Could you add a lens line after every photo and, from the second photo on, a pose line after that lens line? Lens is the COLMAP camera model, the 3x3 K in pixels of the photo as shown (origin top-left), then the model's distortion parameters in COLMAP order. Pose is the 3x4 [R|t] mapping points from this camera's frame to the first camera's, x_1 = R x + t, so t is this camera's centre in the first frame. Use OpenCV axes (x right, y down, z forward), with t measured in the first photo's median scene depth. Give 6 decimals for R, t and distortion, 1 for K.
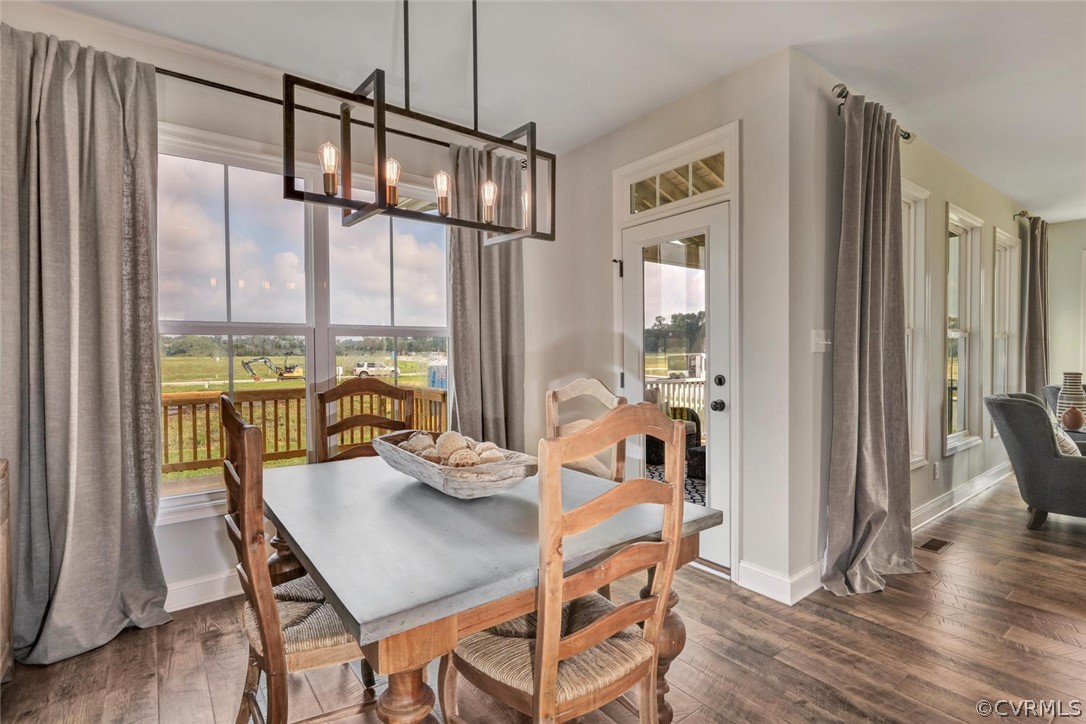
lens RADIAL K [[507.3, 0, 545.8], [0, 507.3, 361.6], [0, 0, 1]] dist [0.000337, -0.000593]
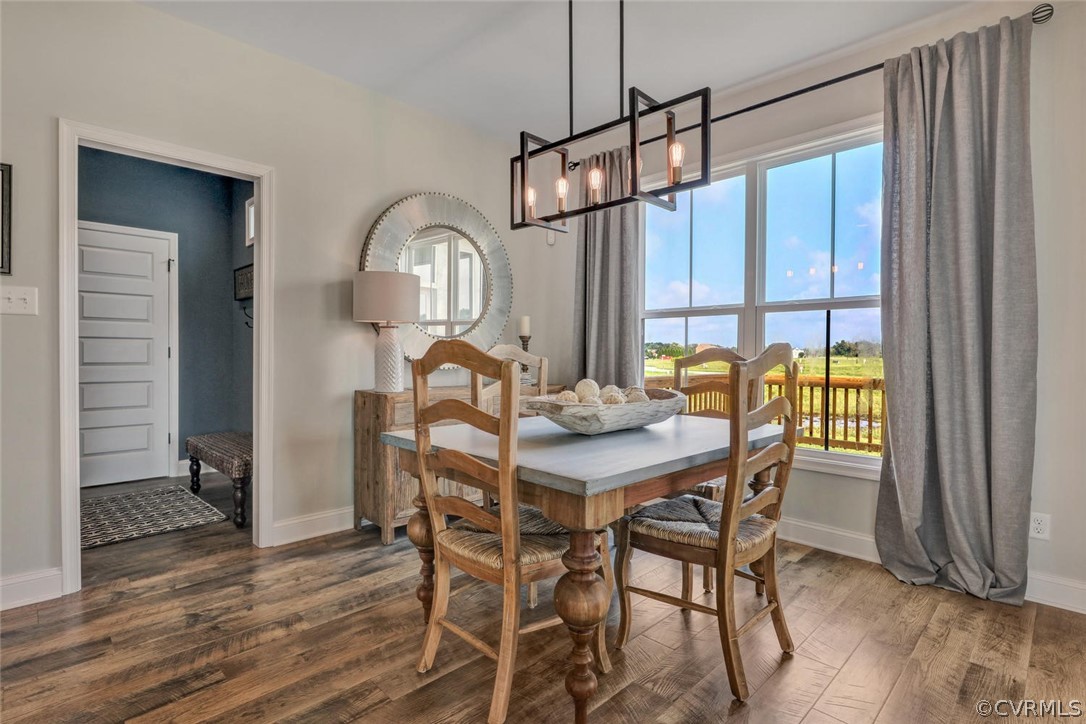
lens RADIAL K [[507.3, 0, 536.4], [0, 507.3, 356.9], [0, 0, 1]] dist [0.000337, -0.000593]
pose [[0.162849, 0.018976, -0.986469, 0.822853], [-0.024269, 0.999590, 0.015222, 0.054543], [0.986352, 0.021462, 0.163243, 0.542506]]
